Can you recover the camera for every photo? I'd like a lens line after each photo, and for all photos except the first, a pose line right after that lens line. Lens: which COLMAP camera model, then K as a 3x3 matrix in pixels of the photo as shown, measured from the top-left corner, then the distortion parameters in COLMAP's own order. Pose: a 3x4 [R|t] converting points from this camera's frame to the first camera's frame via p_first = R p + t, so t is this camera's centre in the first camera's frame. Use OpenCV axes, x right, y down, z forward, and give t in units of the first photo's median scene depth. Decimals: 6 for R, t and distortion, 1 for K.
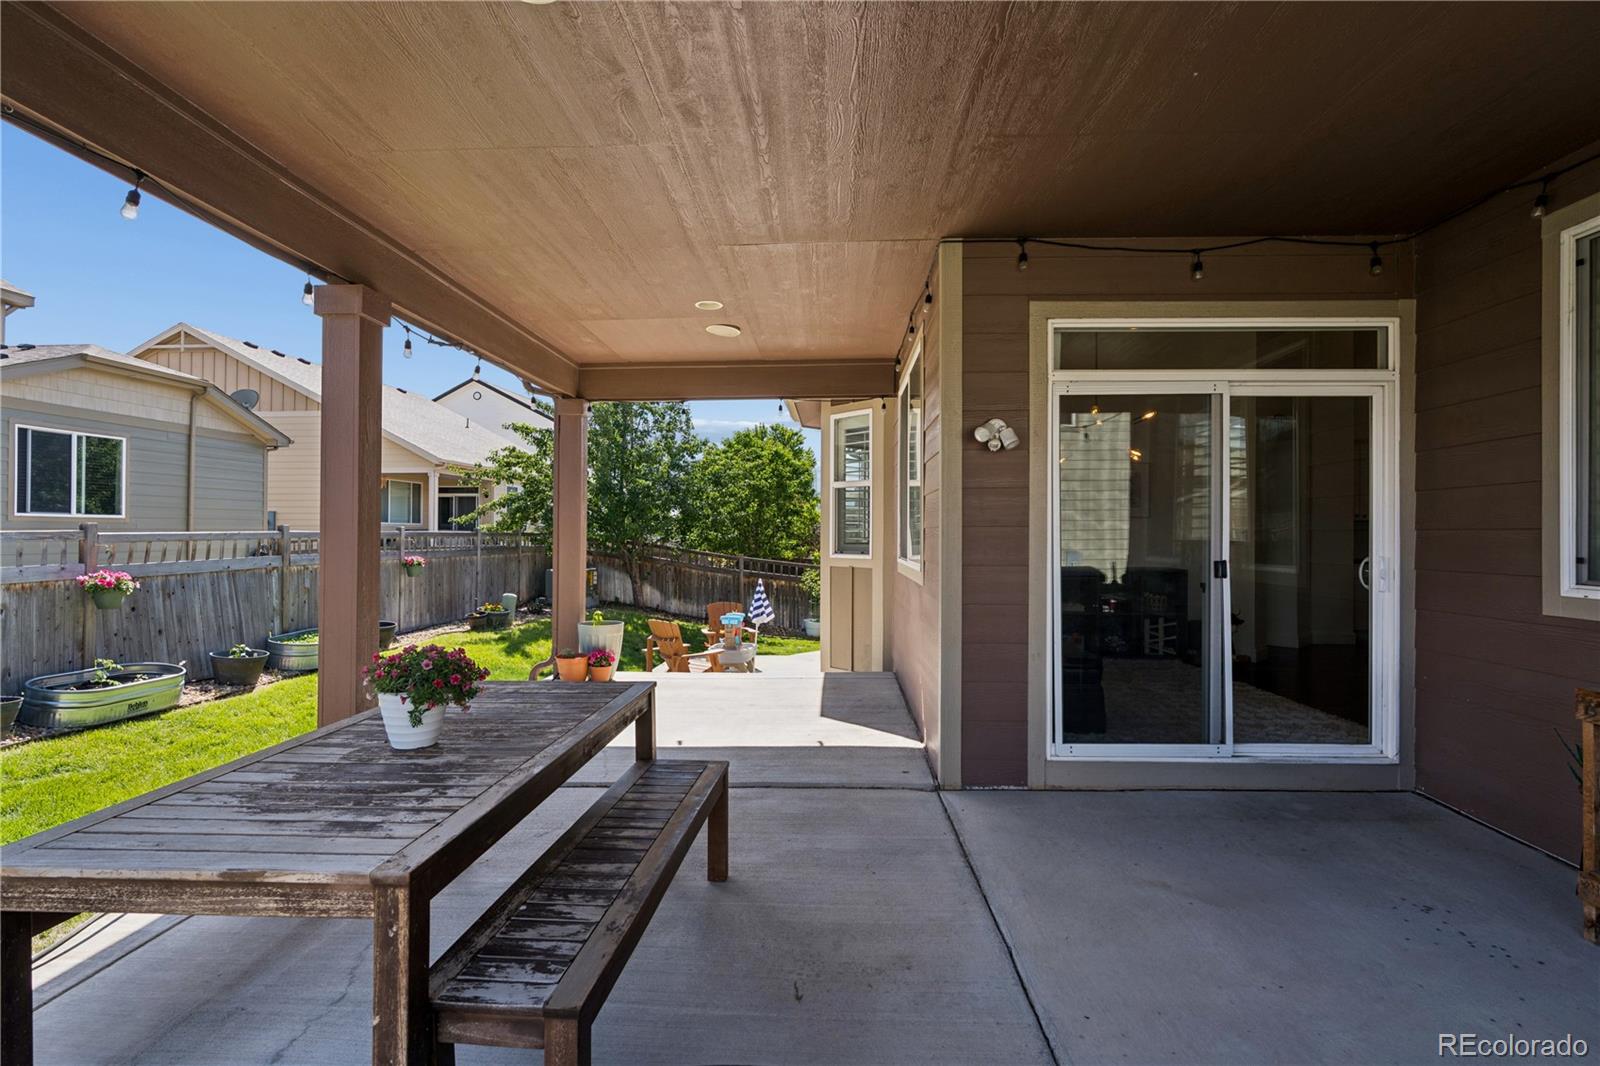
lens RADIAL K [[740.6, 0, 804.8], [0, 740.6, 541.2], [0, 0, 1]] dist [-0.000029, -0.000092]
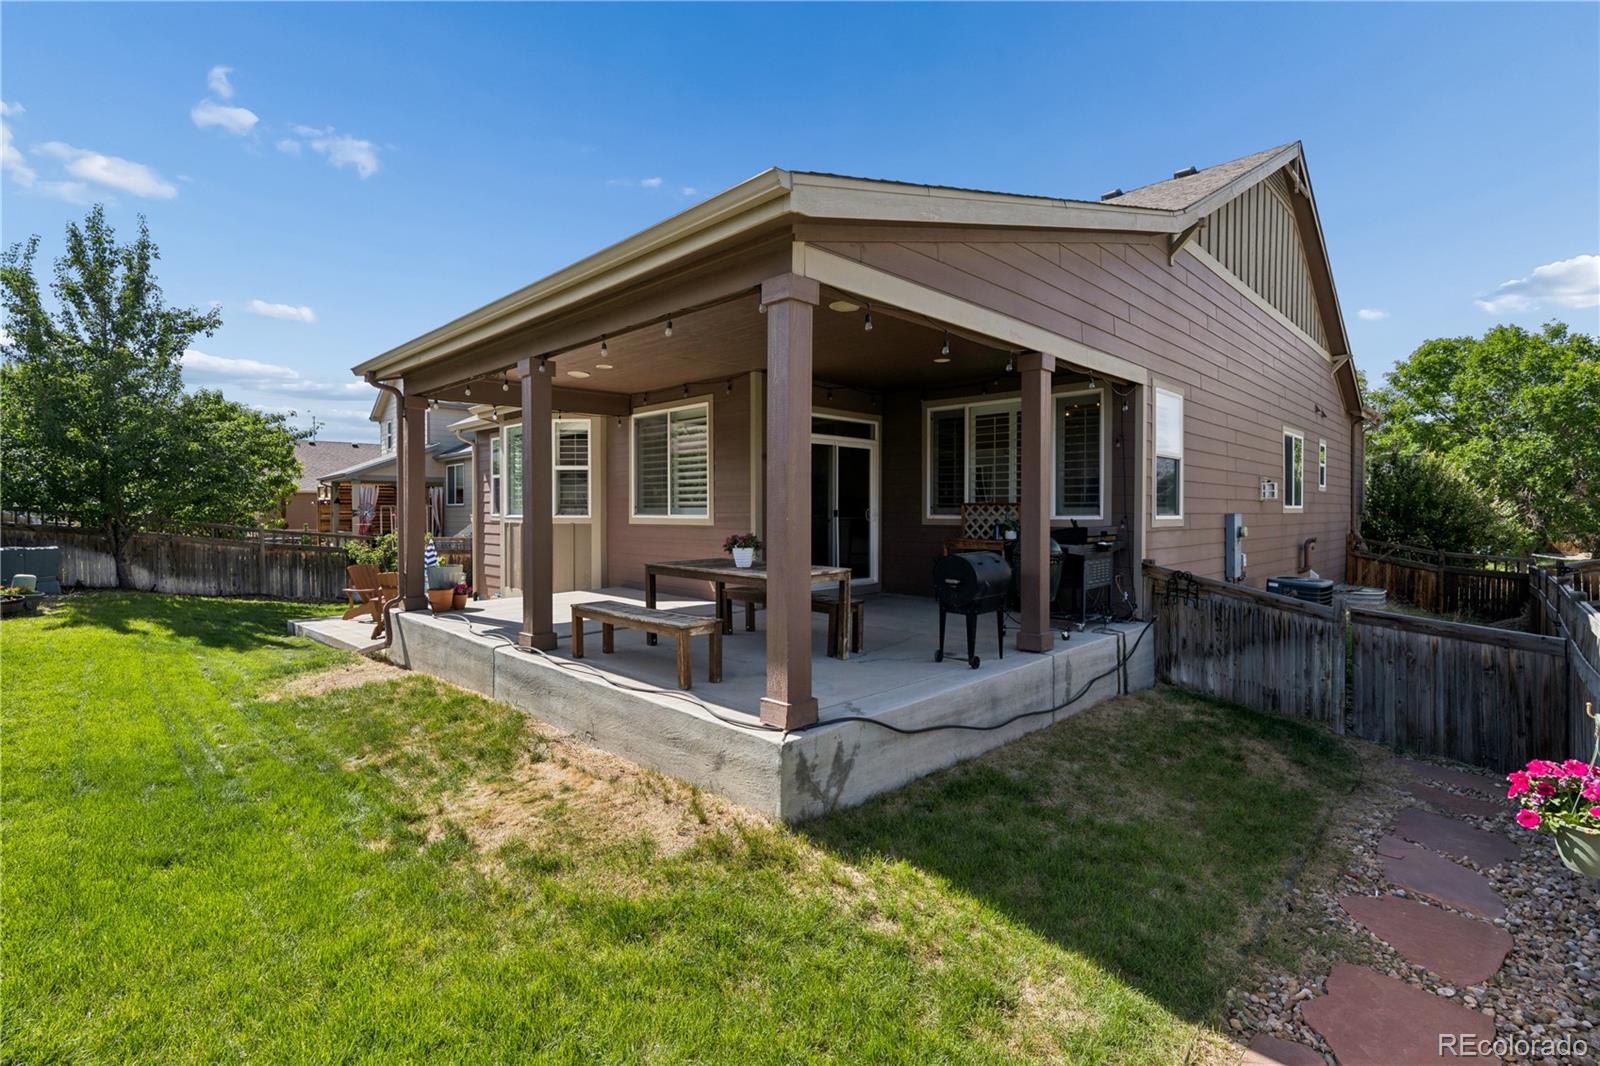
lens RADIAL K [[740.6, 0, 804.8], [0, 740.6, 541.2], [0, 0, 1]] dist [-0.000029, -0.000092]
pose [[0.671940, -0.028719, 0.740049, -1.382934], [0.006892, 0.999447, 0.032527, 0.049430], [-0.740574, -0.016756, 0.671766, -0.632310]]
